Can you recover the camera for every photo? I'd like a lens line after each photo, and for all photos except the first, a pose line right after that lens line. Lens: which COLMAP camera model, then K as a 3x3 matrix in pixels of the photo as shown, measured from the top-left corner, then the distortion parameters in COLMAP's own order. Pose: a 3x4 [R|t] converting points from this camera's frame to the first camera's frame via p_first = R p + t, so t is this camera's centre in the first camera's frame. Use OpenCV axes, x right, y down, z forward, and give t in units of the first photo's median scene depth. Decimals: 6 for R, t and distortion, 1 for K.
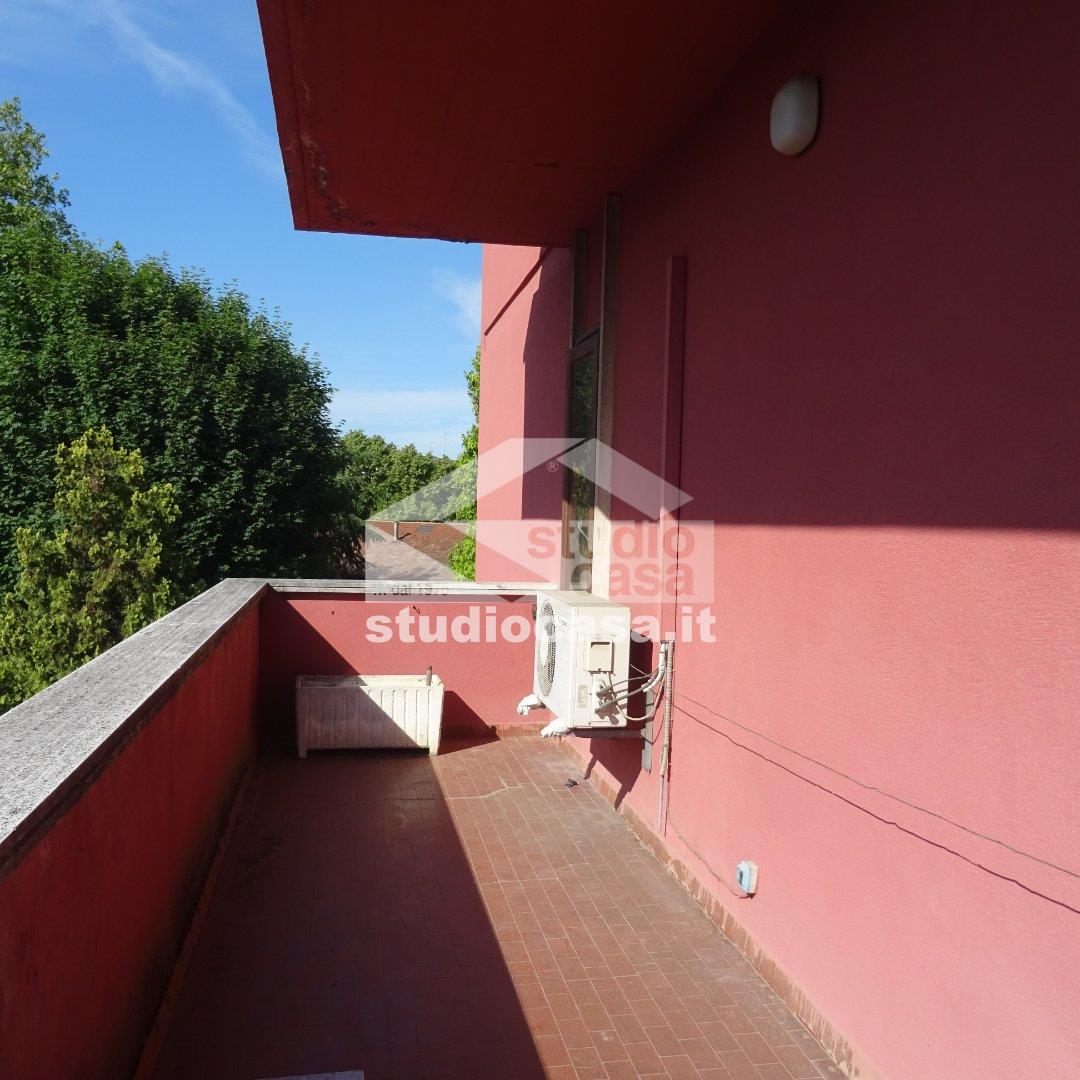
lens RADIAL K [[1030.3, 0, 531.3], [0, 1030.3, 538.6], [0, 0, 1]] dist [0.001901, 0.000000]
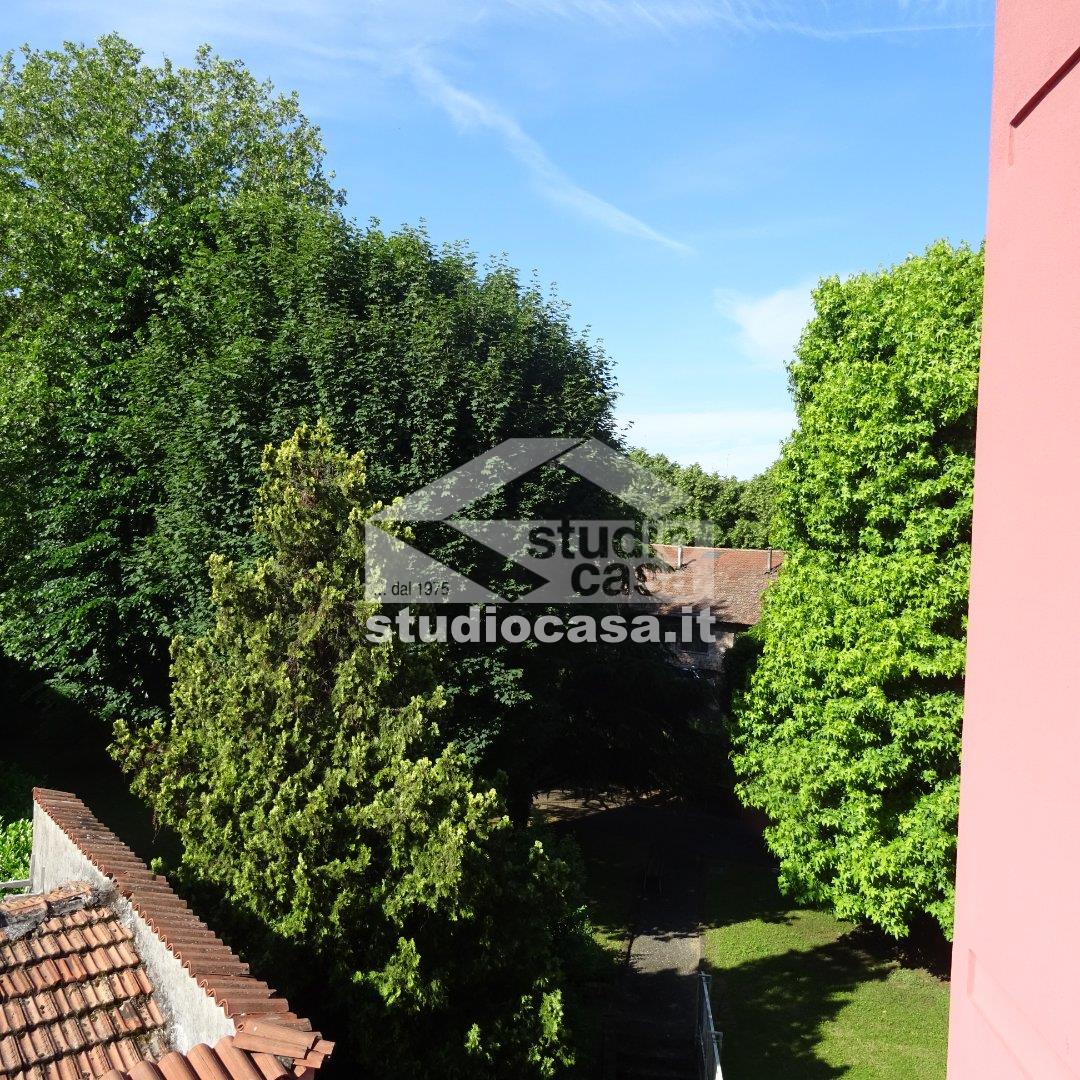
lens RADIAL K [[1030.3, 0, 538.5], [0, 1030.3, 538.3], [0, 0, 1]] dist [0.001901, 0.000000]
pose [[0.966190, 0.017496, -0.257238, -0.054901], [-0.023148, 0.999552, -0.018960, -0.010314], [0.256791, 0.024274, 0.966162, 0.259809]]
